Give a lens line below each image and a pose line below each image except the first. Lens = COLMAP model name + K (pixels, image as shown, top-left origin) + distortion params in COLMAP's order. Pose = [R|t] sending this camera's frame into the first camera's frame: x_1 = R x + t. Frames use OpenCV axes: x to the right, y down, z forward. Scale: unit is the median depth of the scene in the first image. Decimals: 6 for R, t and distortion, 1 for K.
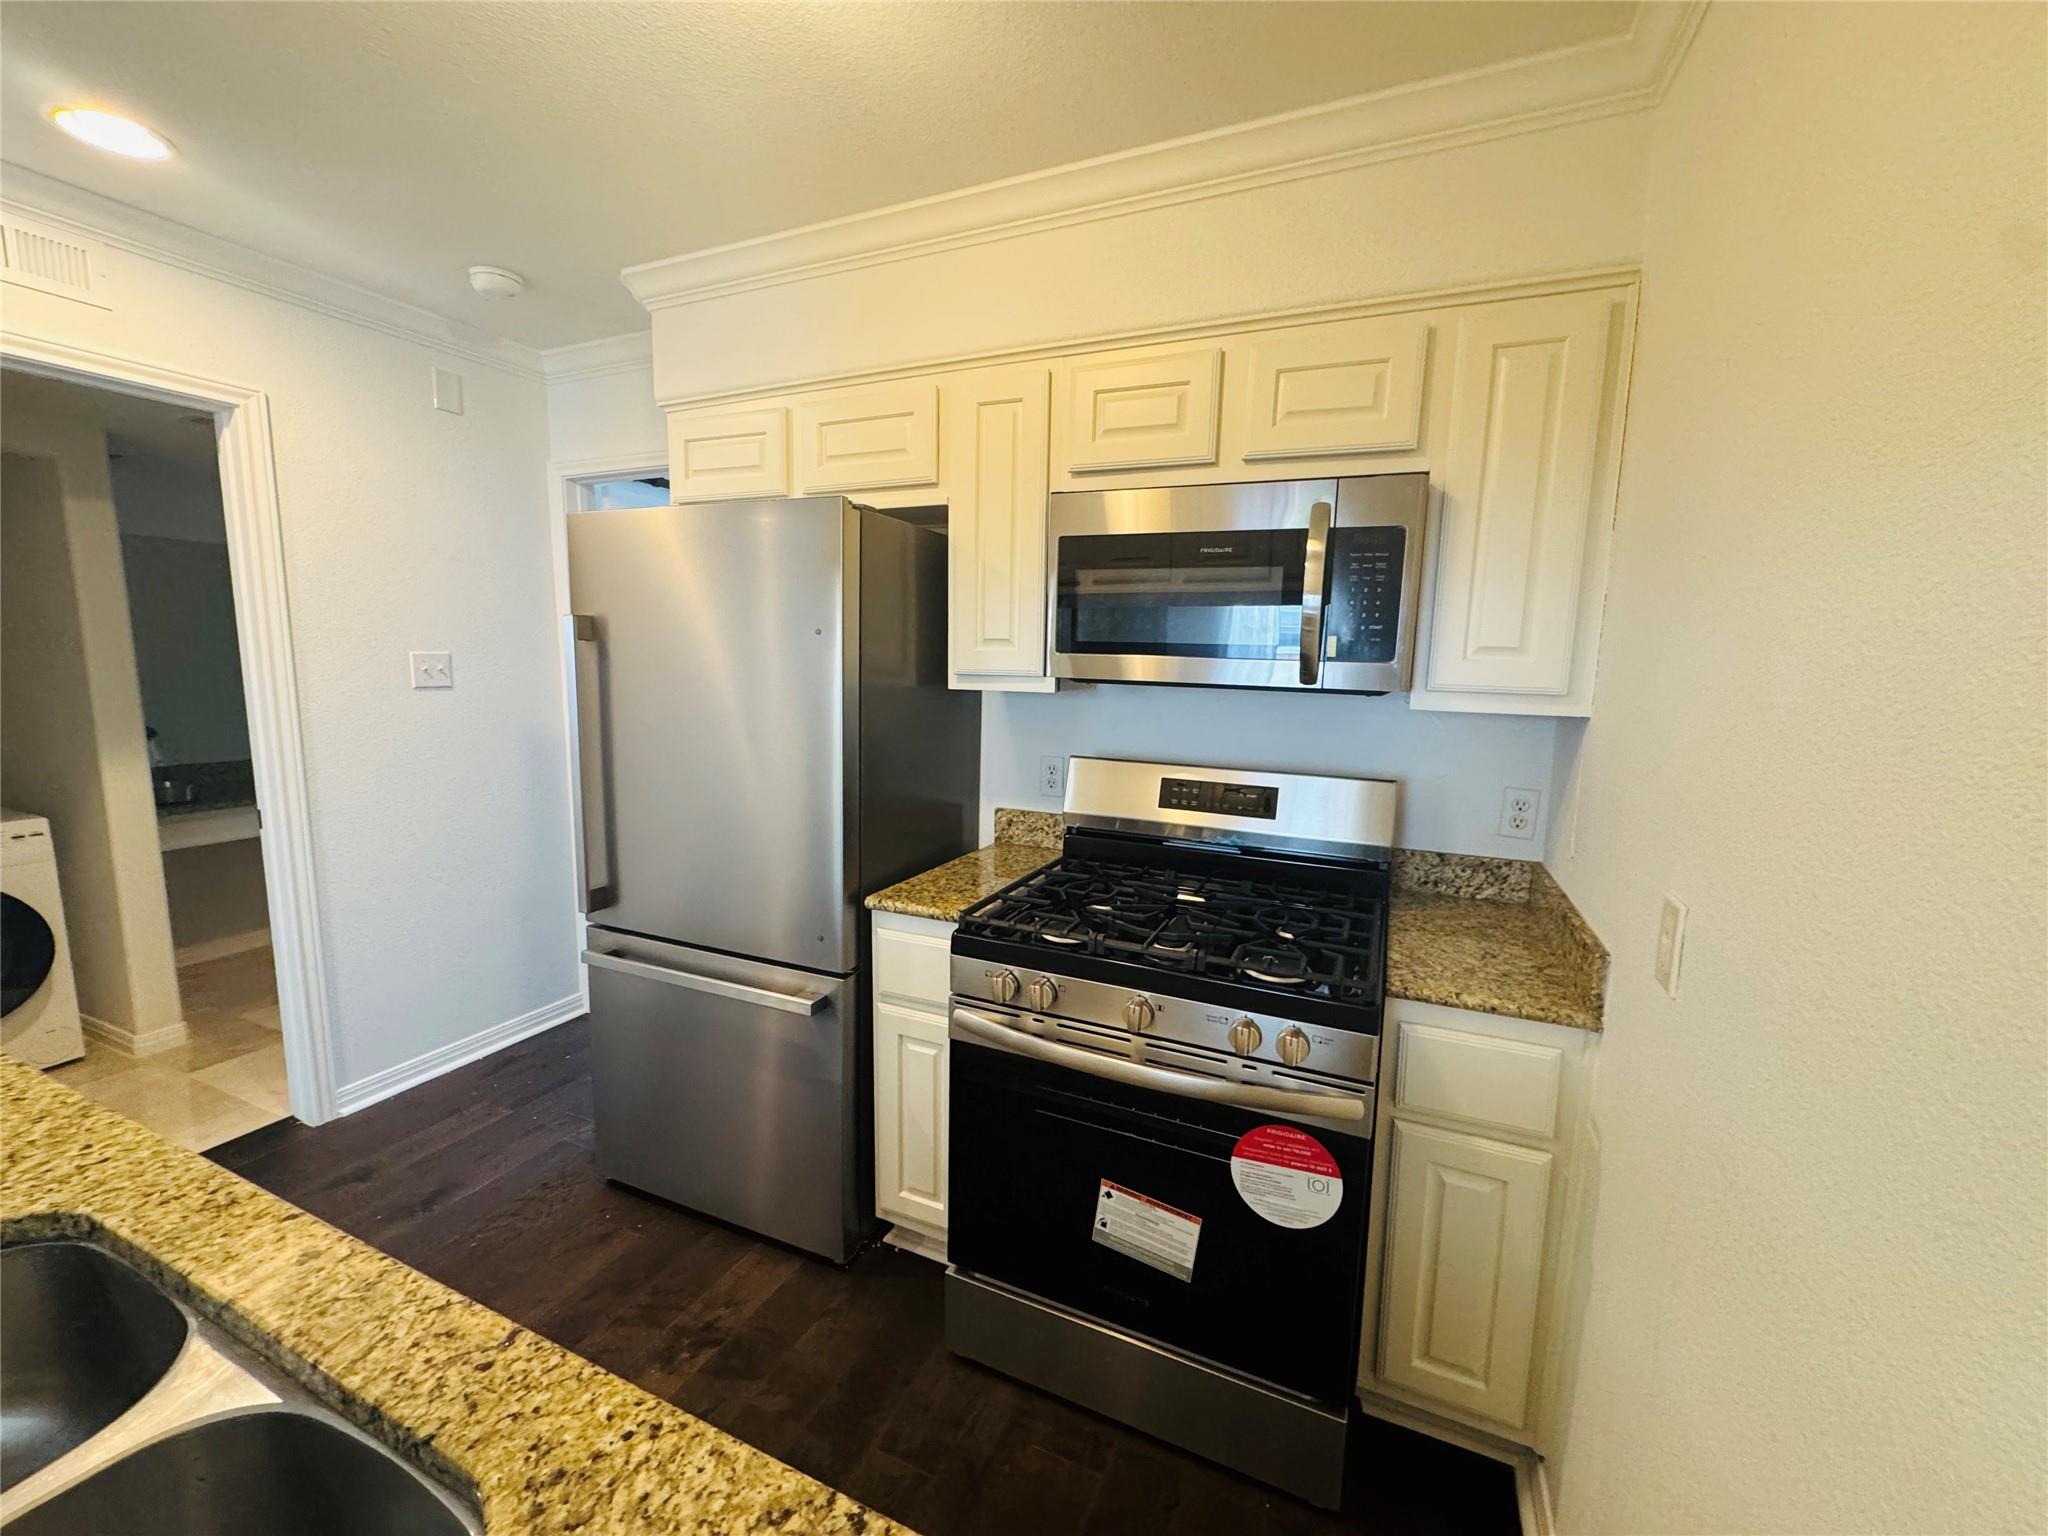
lens RADIAL K [[822.4, 0, 1025.7], [0, 822.4, 767.6], [0, 0, 1]] dist [0.000363, -0.000013]
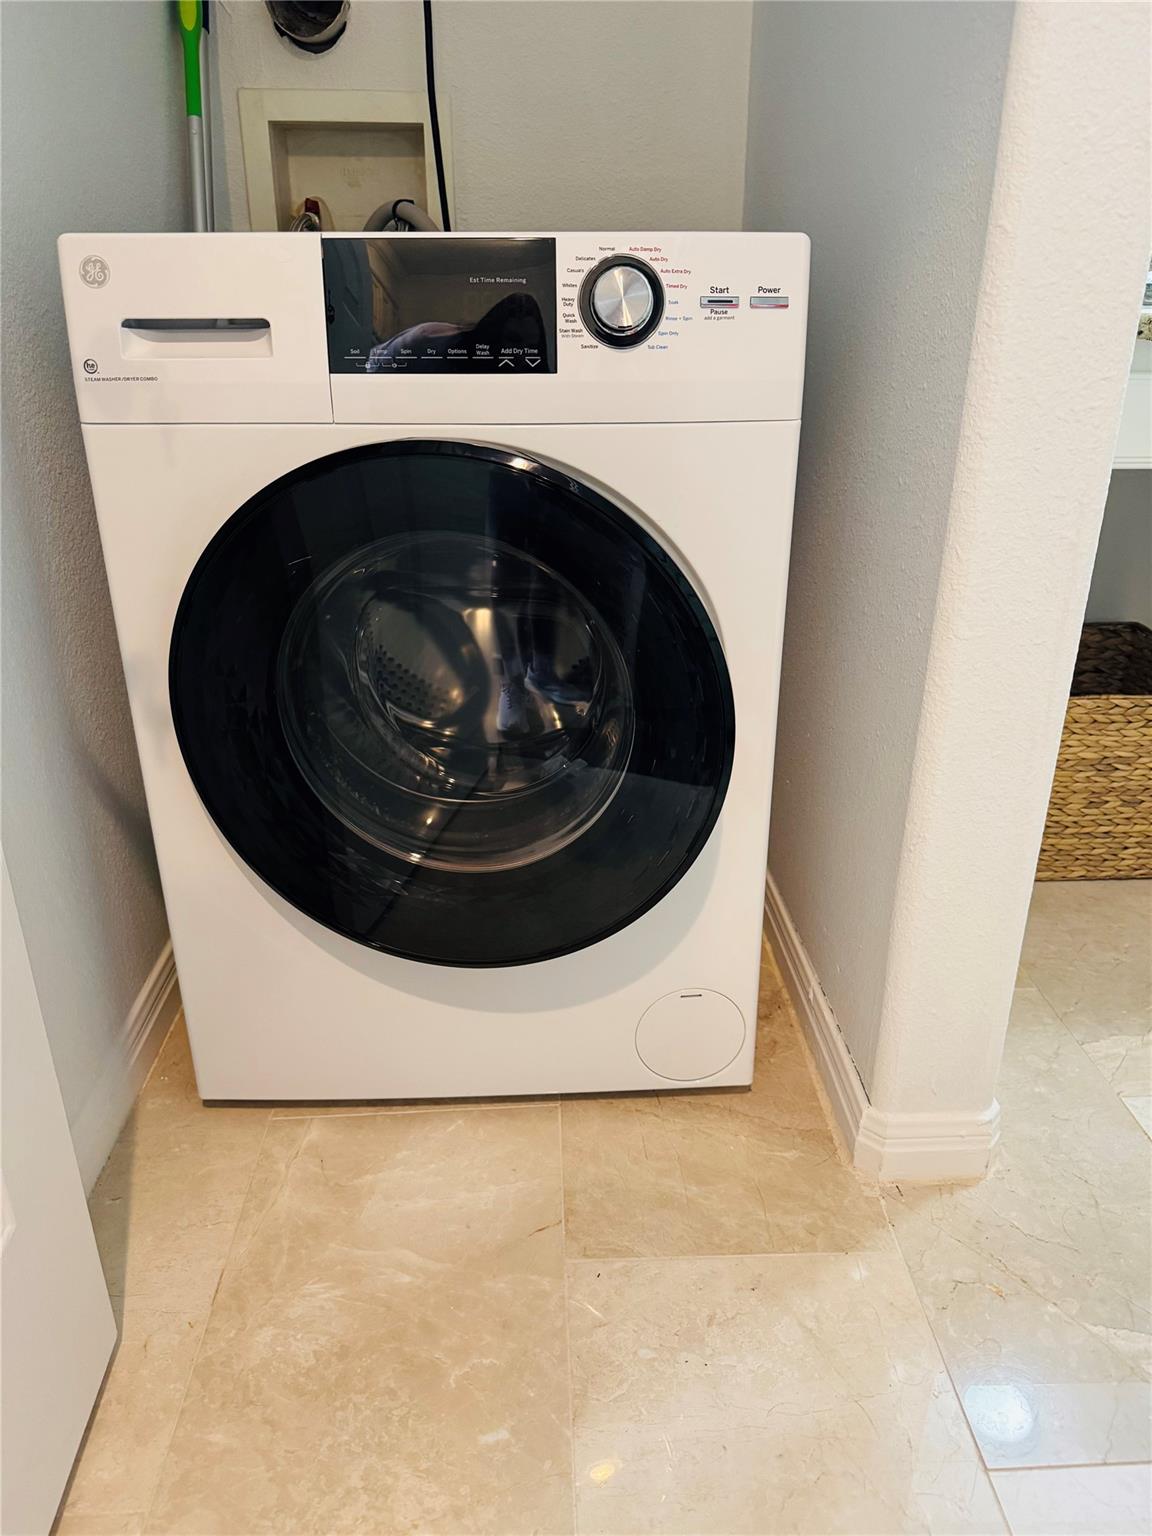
lens RADIAL K [[1102.8, 0, 577.0], [0, 1102.8, 766.1], [0, 0, 1]] dist [0.001023, 0.000074]
pose [[0.447311, 0.332821, -0.830147, -0.875557], [-0.104403, 0.941268, 0.321116, 0.112242], [0.888264, -0.056969, 0.455786, 0.766609]]
